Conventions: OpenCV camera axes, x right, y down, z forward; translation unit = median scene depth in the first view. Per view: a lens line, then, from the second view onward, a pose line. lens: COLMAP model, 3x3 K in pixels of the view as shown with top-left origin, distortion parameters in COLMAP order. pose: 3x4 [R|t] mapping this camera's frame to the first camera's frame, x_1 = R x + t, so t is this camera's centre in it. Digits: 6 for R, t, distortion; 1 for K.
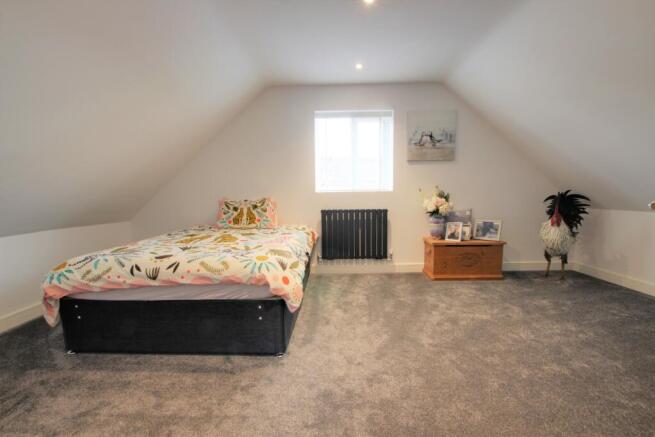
lens RADIAL K [[297.8, 0, 342.5], [0, 297.8, 223.2], [0, 0, 1]] dist [-0.026660, -0.000949]
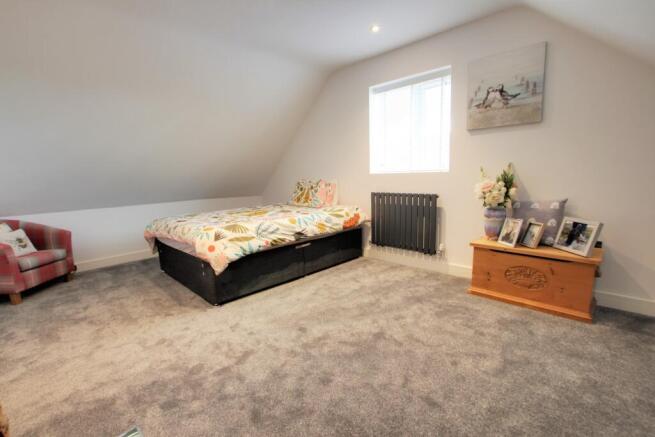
lens RADIAL K [[297.8, 0, 323.3], [0, 297.8, 223.2], [0, 0, 1]] dist [-0.026660, -0.000949]
pose [[0.720229, 0.103567, -0.685962, 0.501790], [-0.053071, 0.994122, 0.094371, -0.029465], [0.691704, -0.031564, 0.721491, 0.210406]]
